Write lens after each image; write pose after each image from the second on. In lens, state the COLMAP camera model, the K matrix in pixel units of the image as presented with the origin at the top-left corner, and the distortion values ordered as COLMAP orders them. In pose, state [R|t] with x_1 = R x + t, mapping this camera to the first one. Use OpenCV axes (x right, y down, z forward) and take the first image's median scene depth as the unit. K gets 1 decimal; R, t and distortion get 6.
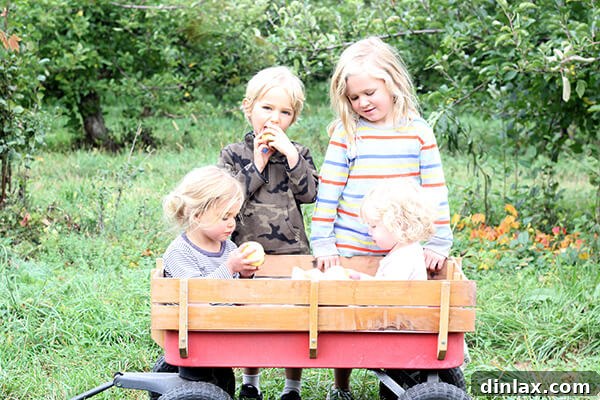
lens RADIAL K [[1121.8, 0, 300.0], [0, 1121.8, 200.0], [0, 0, 1]] dist [-0.056103, -0.041461]
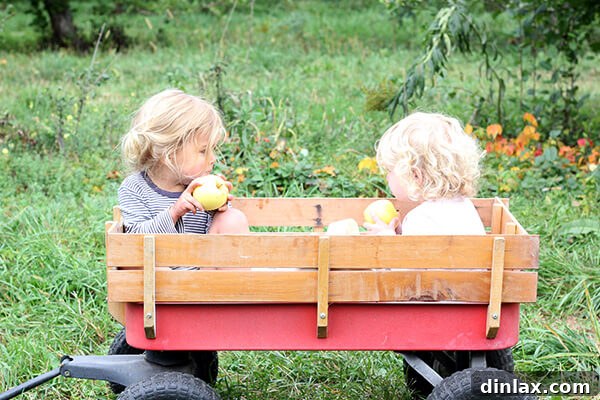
lens RADIAL K [[1121.8, 0, 300.0], [0, 1121.8, 200.0], [0, 0, 1]] dist [-0.056103, -0.041461]
pose [[0.999779, -0.010276, 0.018317, -0.009051], [0.008538, 0.995671, 0.092556, -0.012150], [-0.019189, -0.092379, 0.995539, 0.142037]]
